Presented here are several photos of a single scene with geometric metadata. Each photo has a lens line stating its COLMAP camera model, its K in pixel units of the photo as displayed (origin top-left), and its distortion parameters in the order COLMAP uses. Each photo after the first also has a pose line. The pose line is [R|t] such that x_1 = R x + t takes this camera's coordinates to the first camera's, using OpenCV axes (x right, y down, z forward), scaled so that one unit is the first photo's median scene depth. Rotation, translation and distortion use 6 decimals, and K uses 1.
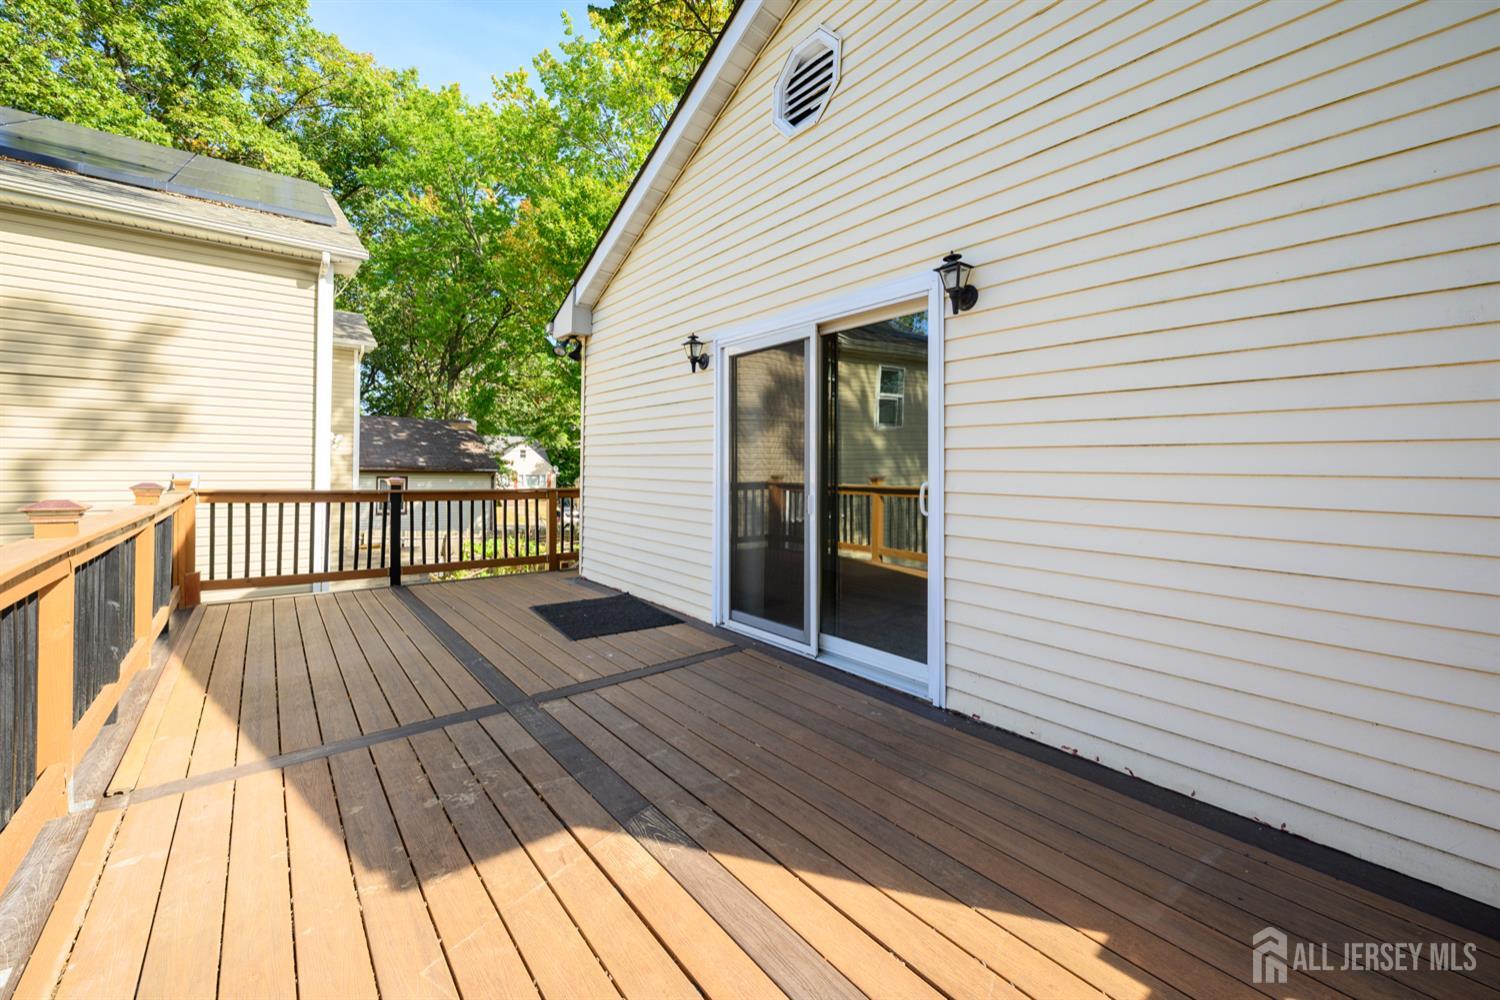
lens RADIAL K [[607.9, 0, 742.6], [0, 607.9, 461.6], [0, 0, 1]] dist [-0.000791, 0.000220]
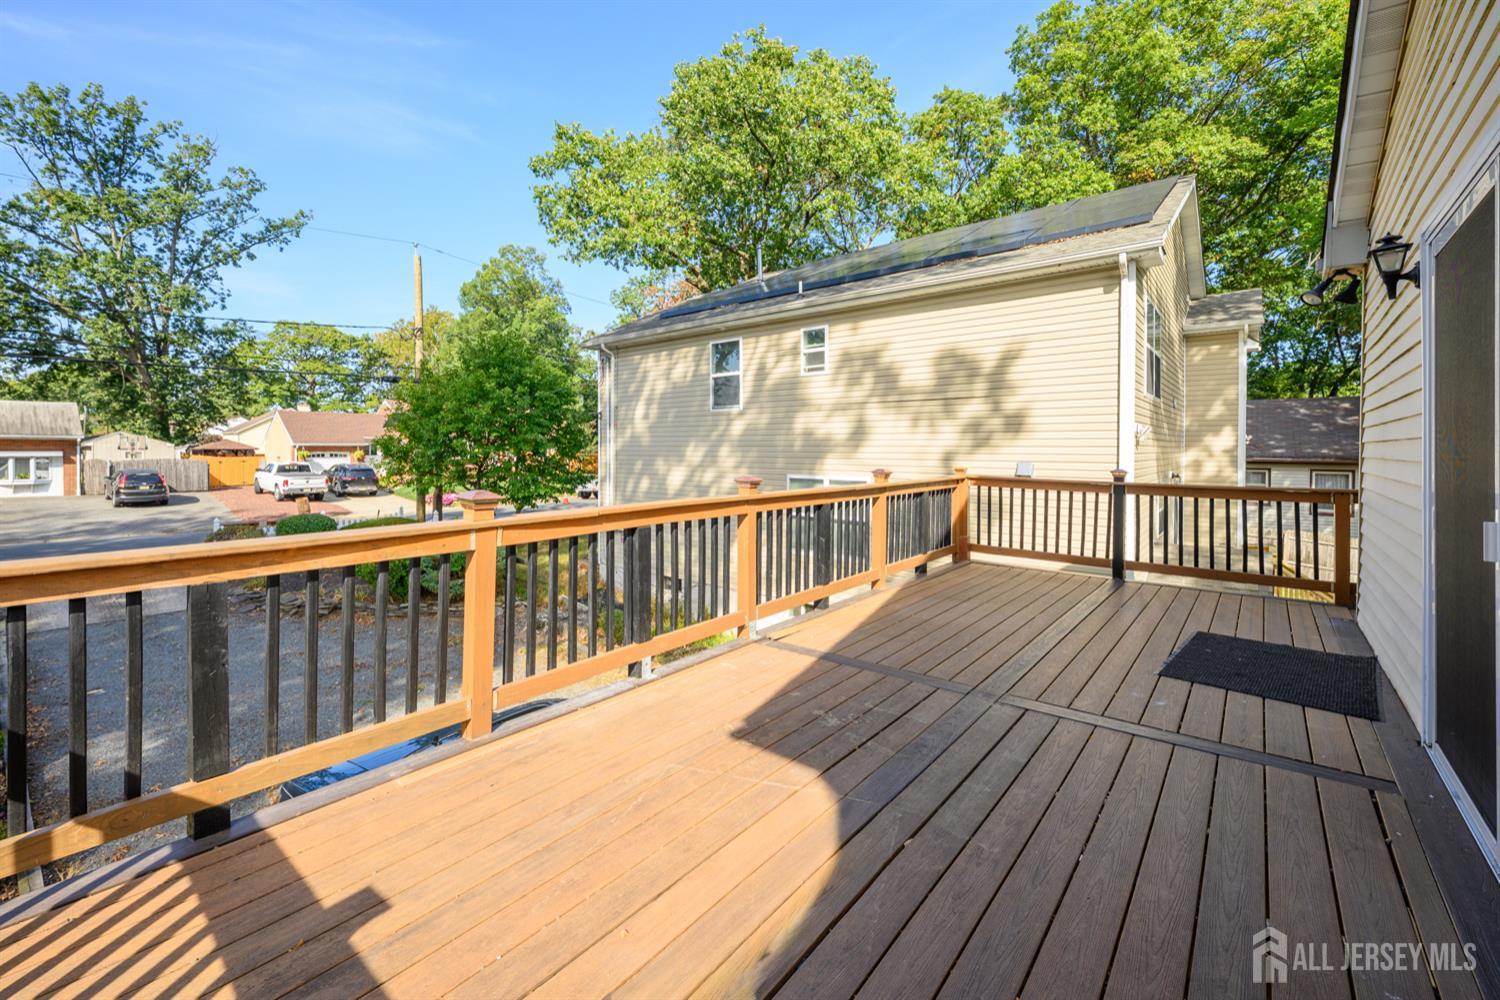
lens RADIAL K [[607.9, 0, 758.6], [0, 607.9, 459.0], [0, 0, 1]] dist [-0.000791, 0.000220]
pose [[0.219282, 0.002260, -0.975659, 0.363357], [0.008318, 0.999957, 0.004186, 0.000239], [0.975626, -0.009034, 0.219253, 0.281602]]
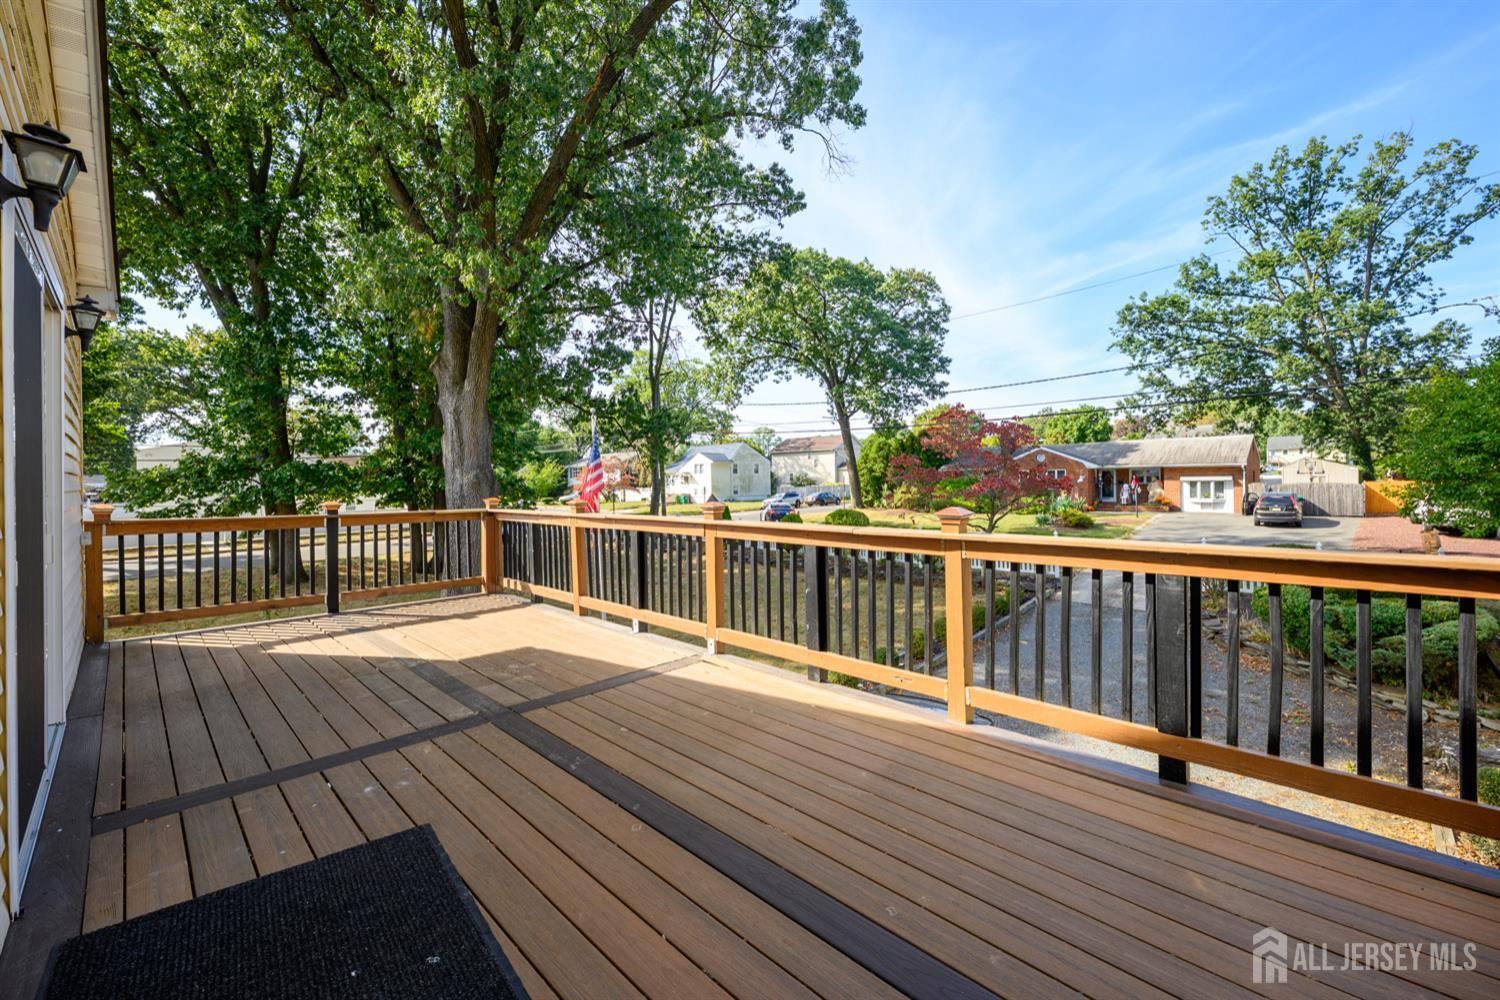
lens RADIAL K [[607.9, 0, 747.6], [0, 607.9, 484.9], [0, 0, 1]] dist [-0.000791, 0.000220]
pose [[-0.991341, 0.000825, -0.131309, -0.448417], [0.001041, 0.999998, -0.001577, 0.002564], [0.131308, -0.001700, -0.991340, 1.428814]]
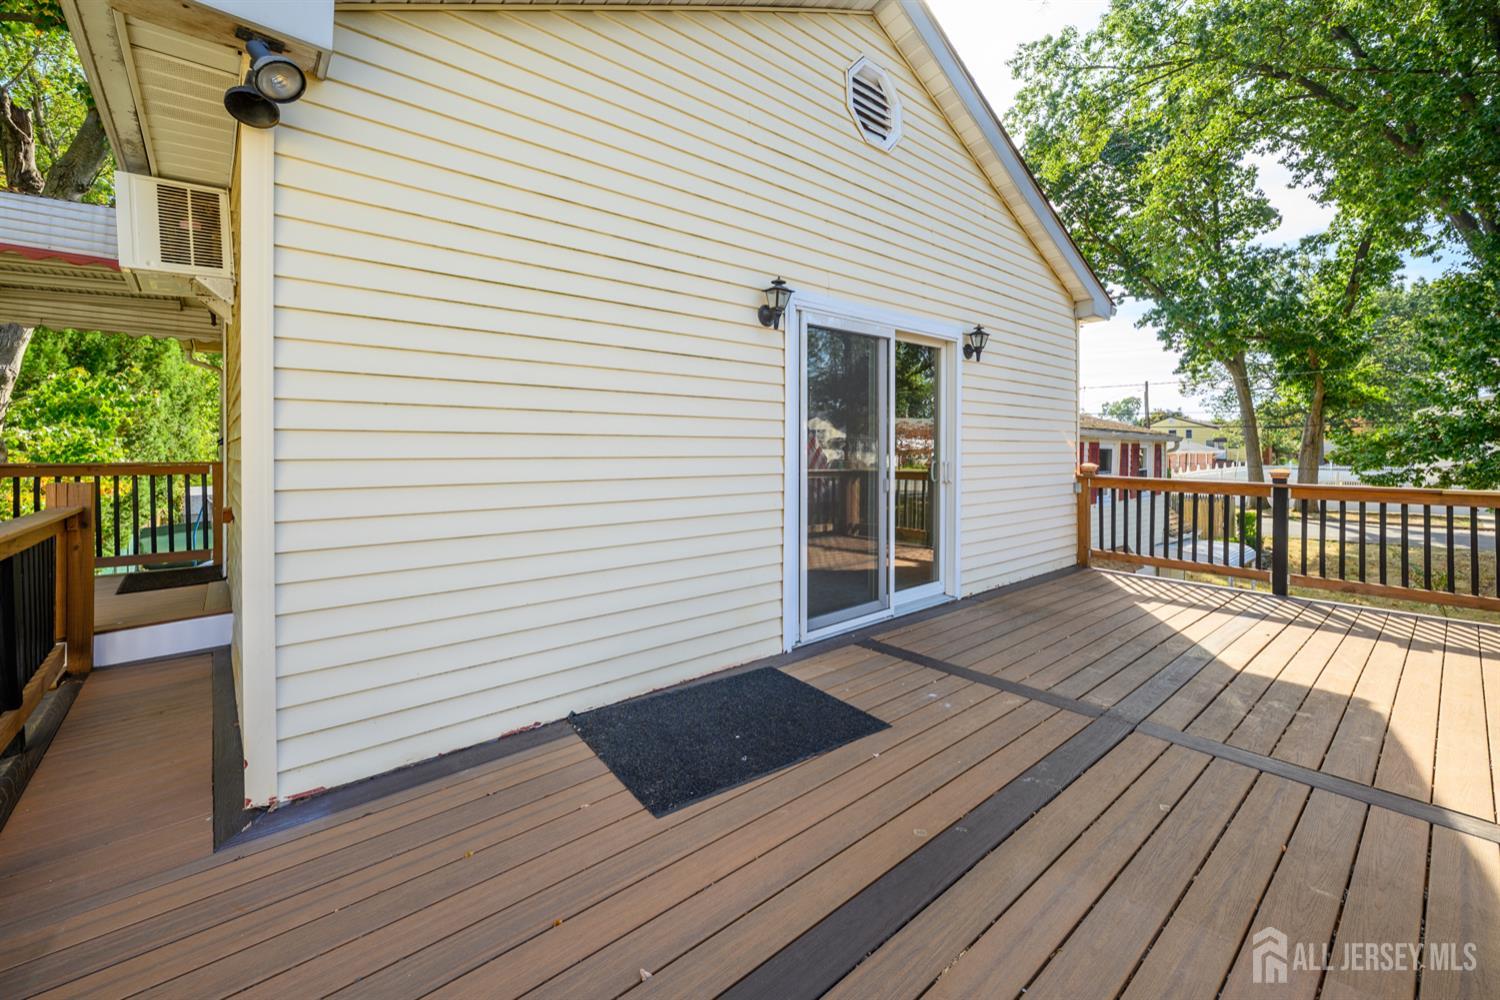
lens RADIAL K [[607.9, 0, 743.9], [0, 607.9, 456.9], [0, 0, 1]] dist [-0.000791, 0.000220]
pose [[-0.047668, -0.019894, 0.998665, -0.843159], [-0.006606, 0.999786, 0.019601, -0.004927], [-0.998841, -0.005663, -0.047789, 1.093420]]
